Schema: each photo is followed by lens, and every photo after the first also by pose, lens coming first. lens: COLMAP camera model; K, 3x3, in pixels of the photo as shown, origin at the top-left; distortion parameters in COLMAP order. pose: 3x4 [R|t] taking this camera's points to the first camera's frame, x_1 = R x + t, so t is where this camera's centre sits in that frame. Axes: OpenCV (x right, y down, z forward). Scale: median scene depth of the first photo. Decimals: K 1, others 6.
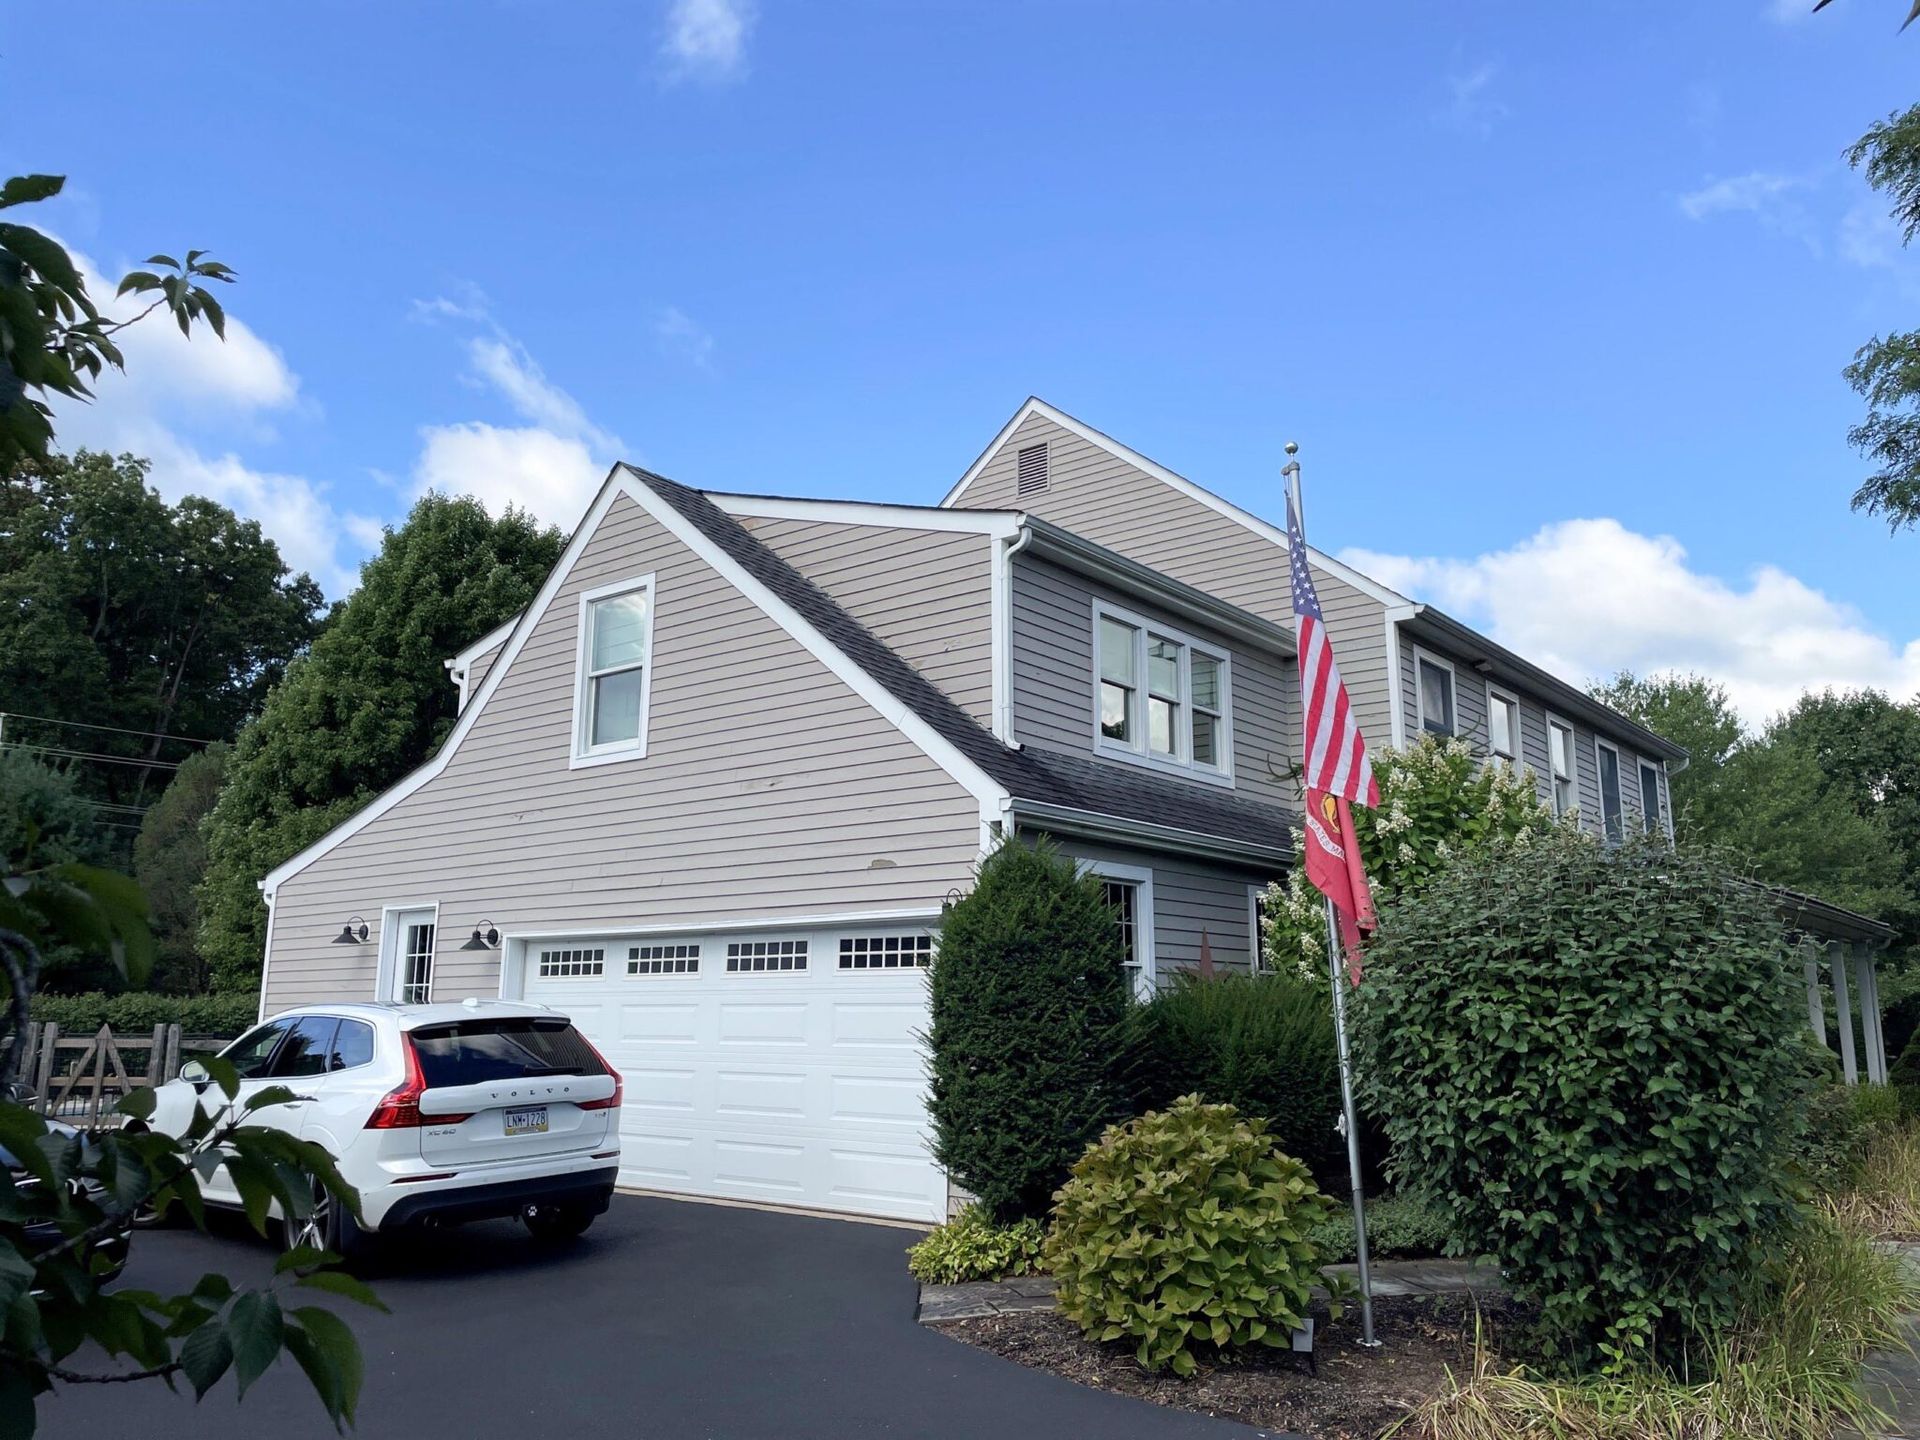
lens RADIAL K [[1435.1, 0, 960.0], [0, 1435.1, 720.0], [0, 0, 1]] dist [0.080143, 0.000097]
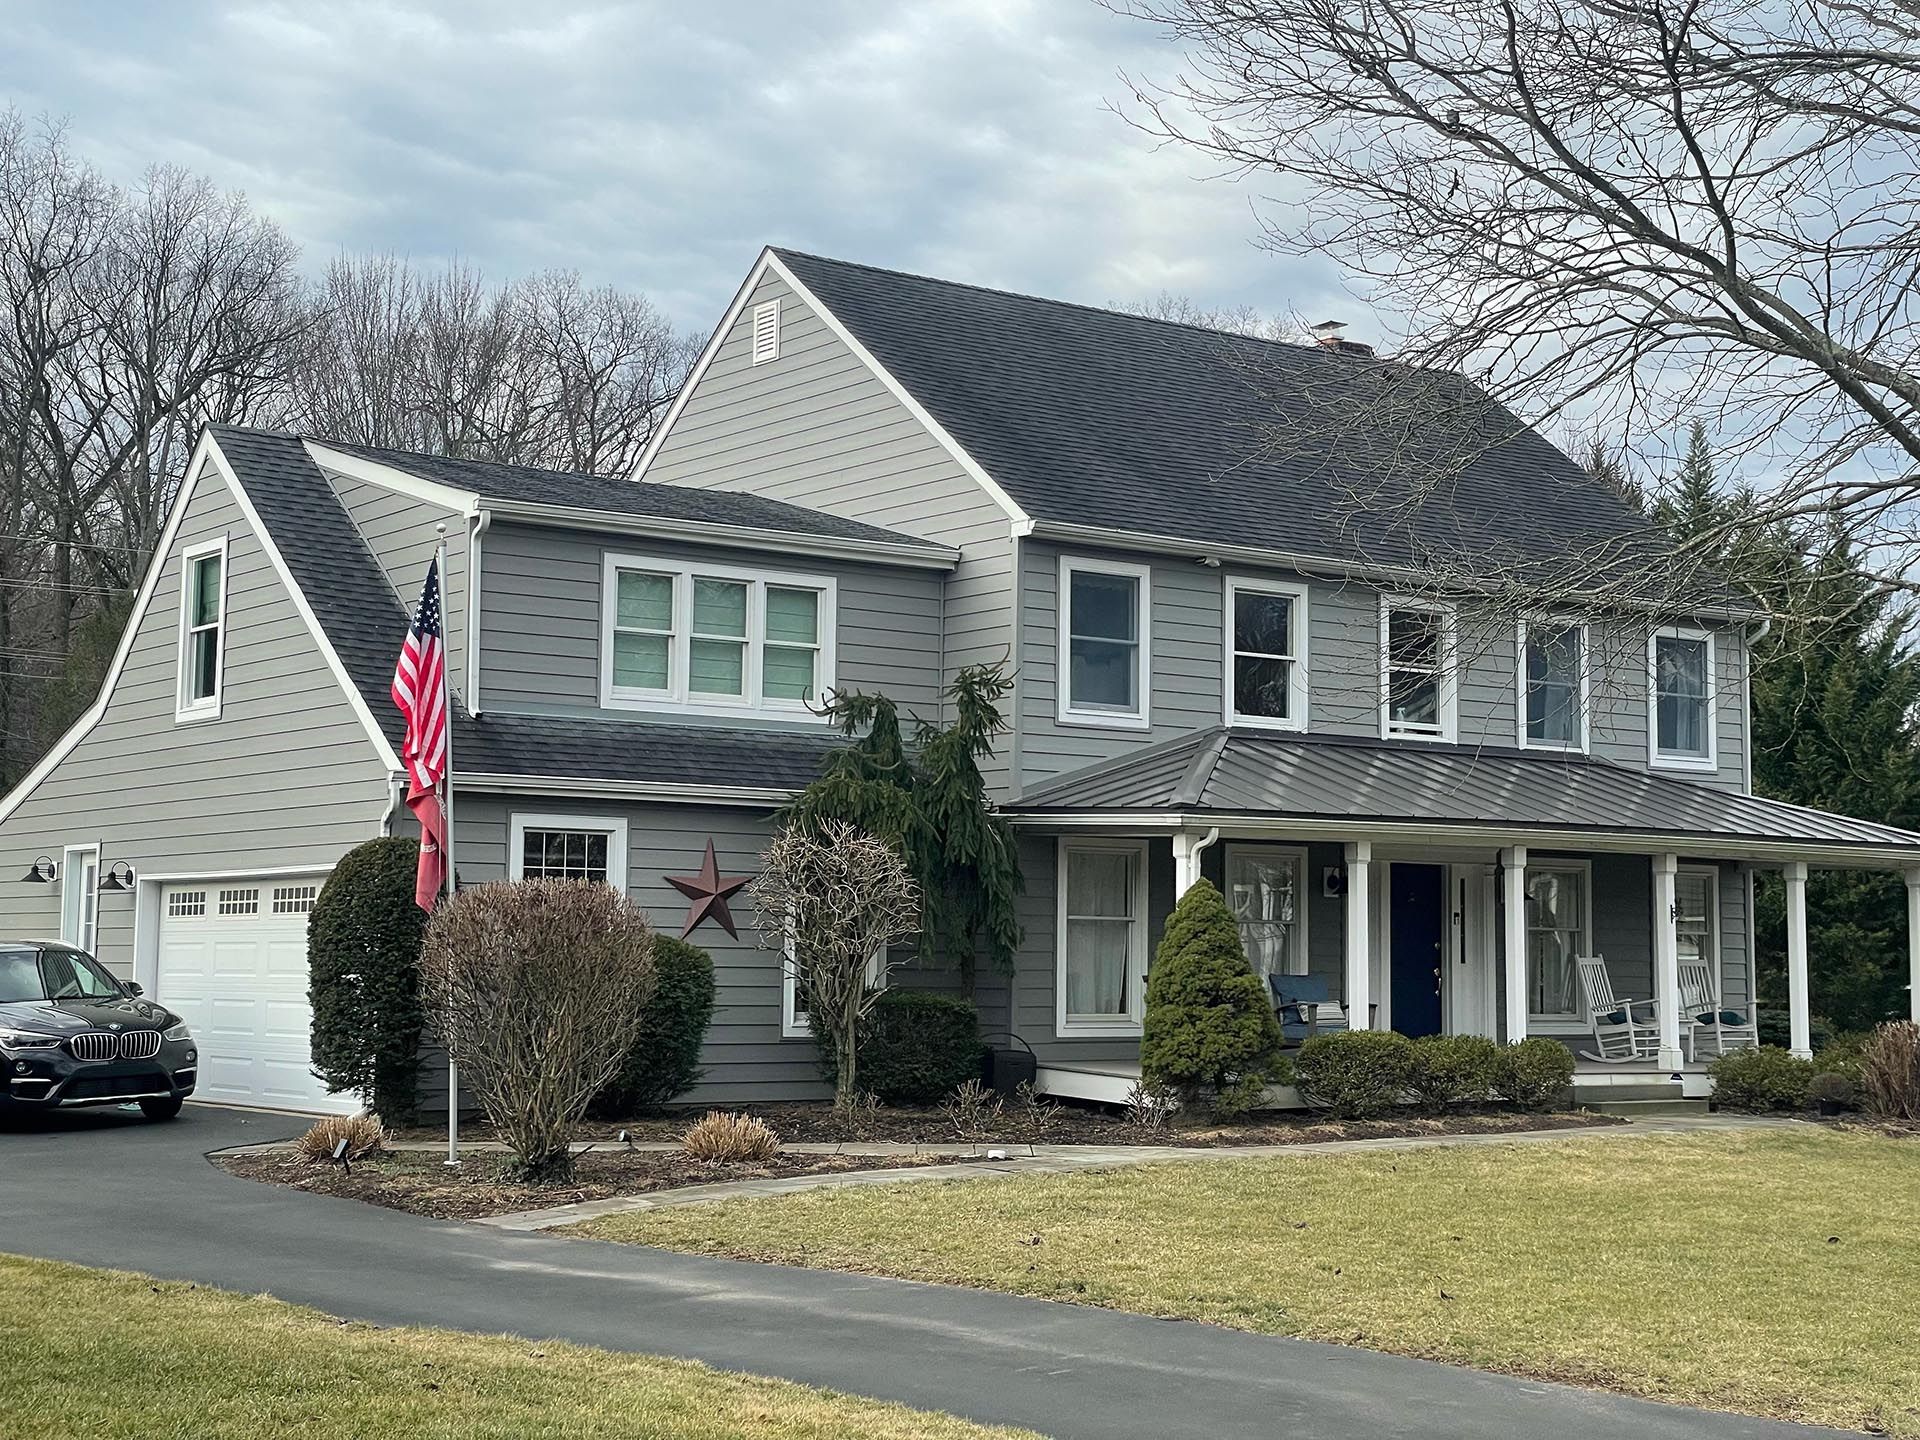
lens RADIAL K [[2620.5, 0, 926.9], [0, 2620.5, 727.8], [0, 0, 1]] dist [0.266610, -0.749418]
pose [[0.970142, -0.015569, -0.242039, 0.777490], [0.041953, 0.993667, 0.104238, -0.150242], [0.238883, -0.111280, 0.964651, -0.789202]]
